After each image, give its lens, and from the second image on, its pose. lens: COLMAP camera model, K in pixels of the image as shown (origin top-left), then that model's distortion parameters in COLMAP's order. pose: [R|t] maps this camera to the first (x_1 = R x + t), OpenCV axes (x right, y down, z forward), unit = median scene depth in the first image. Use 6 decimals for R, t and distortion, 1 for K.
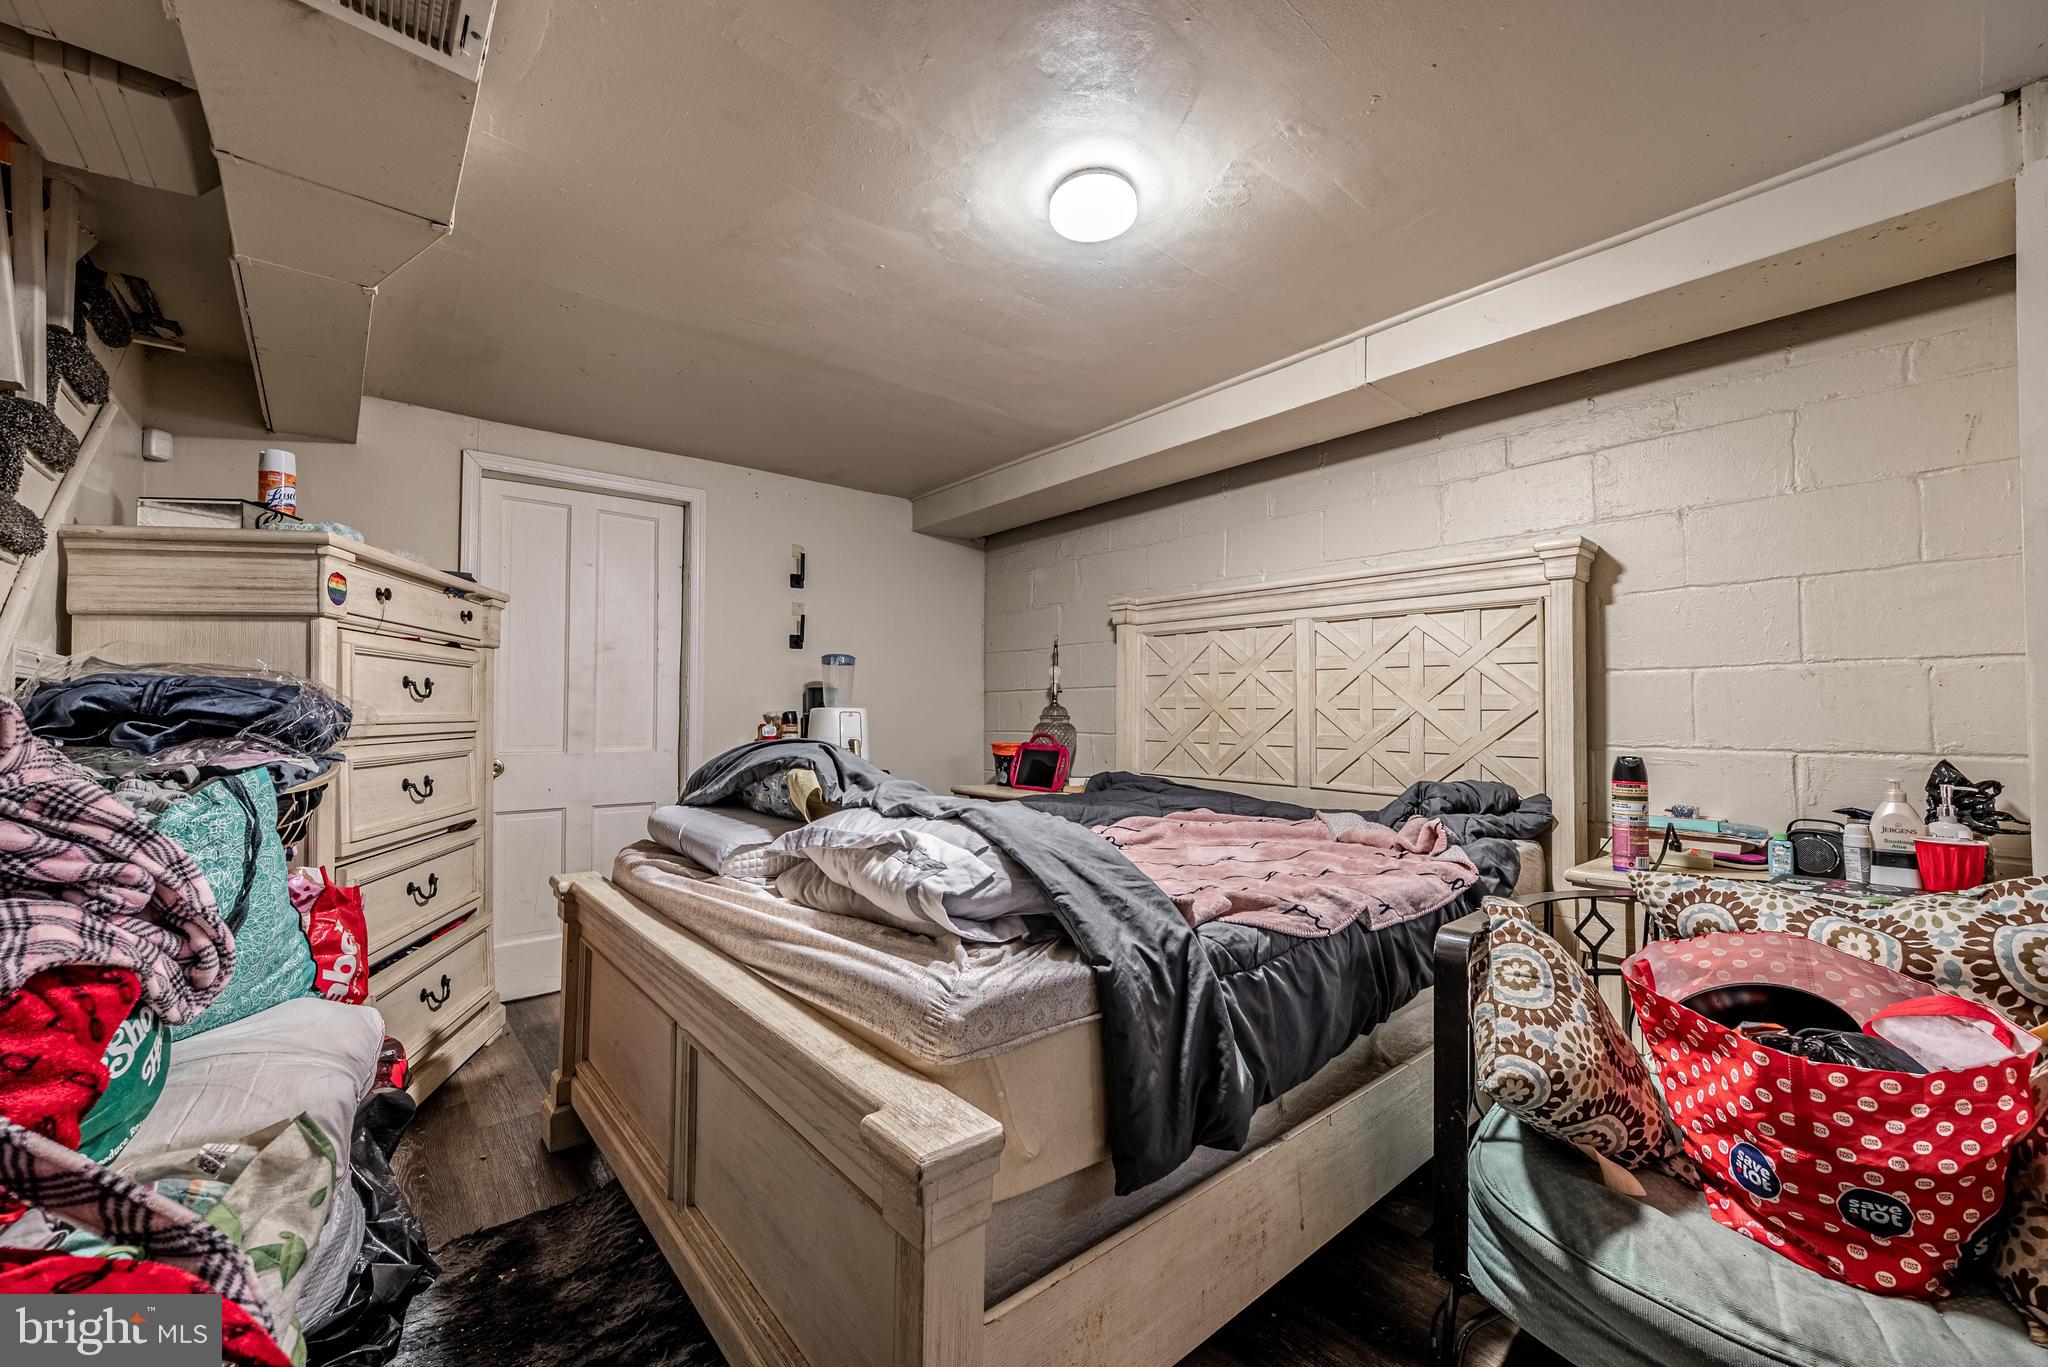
lens RADIAL K [[813.4, 0, 1024.0], [0, 813.4, 683.5], [0, 0, 1]] dist [0.000485, 0.000415]
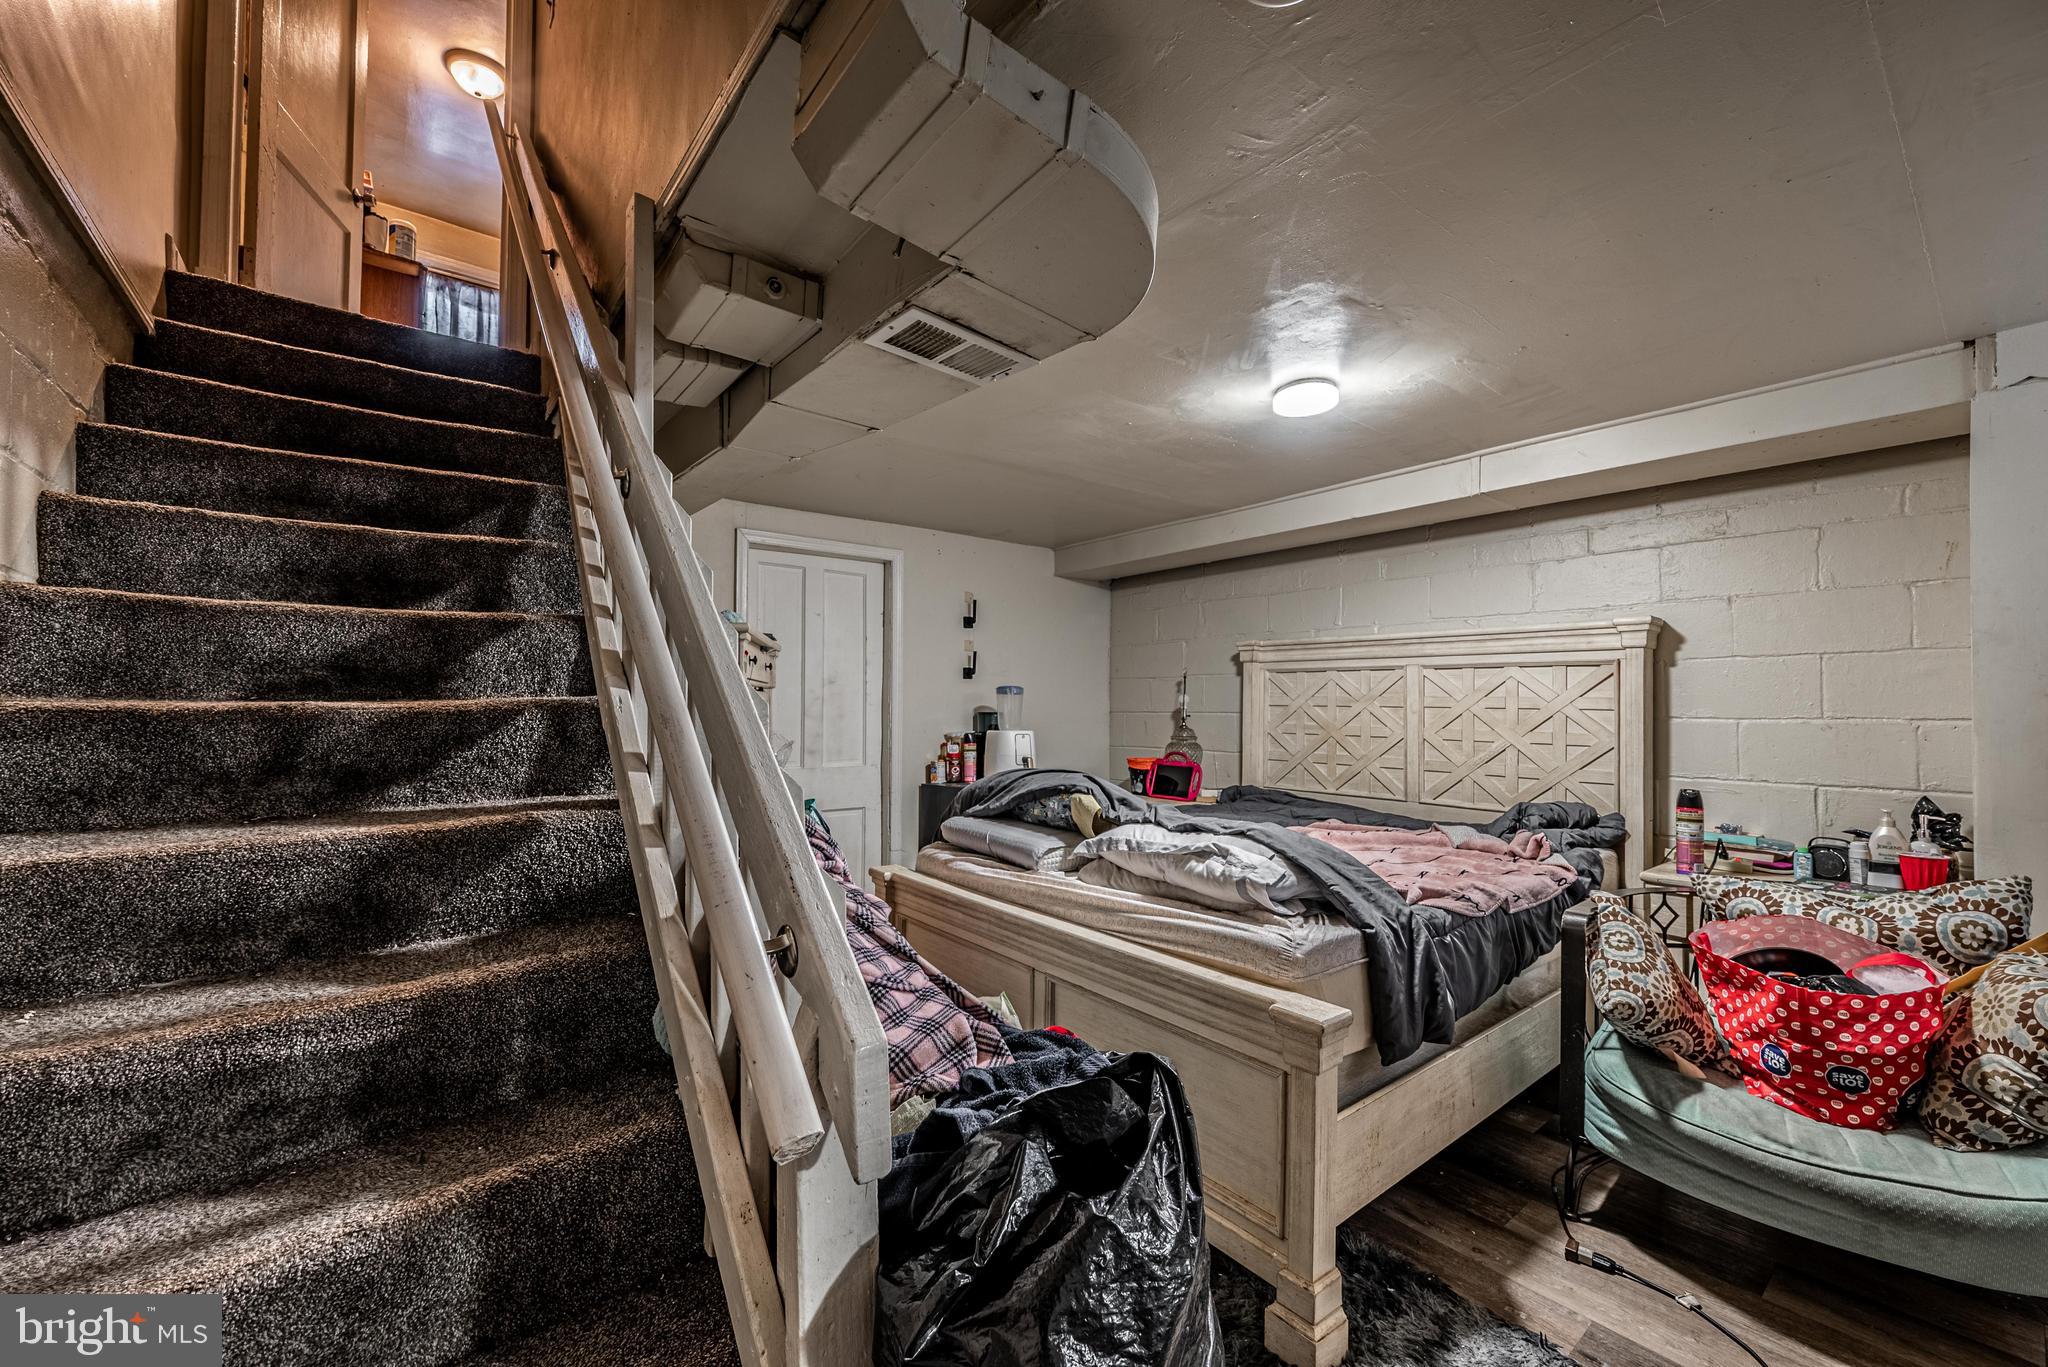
lens RADIAL K [[813.4, 0, 1024.0], [0, 813.4, 683.5], [0, 0, 1]] dist [0.000485, 0.000415]
pose [[0.999548, 0.004135, -0.029780, -0.460520], [-0.003874, 0.999953, 0.008845, -0.133745], [0.029815, -0.008725, 0.999517, -0.547921]]
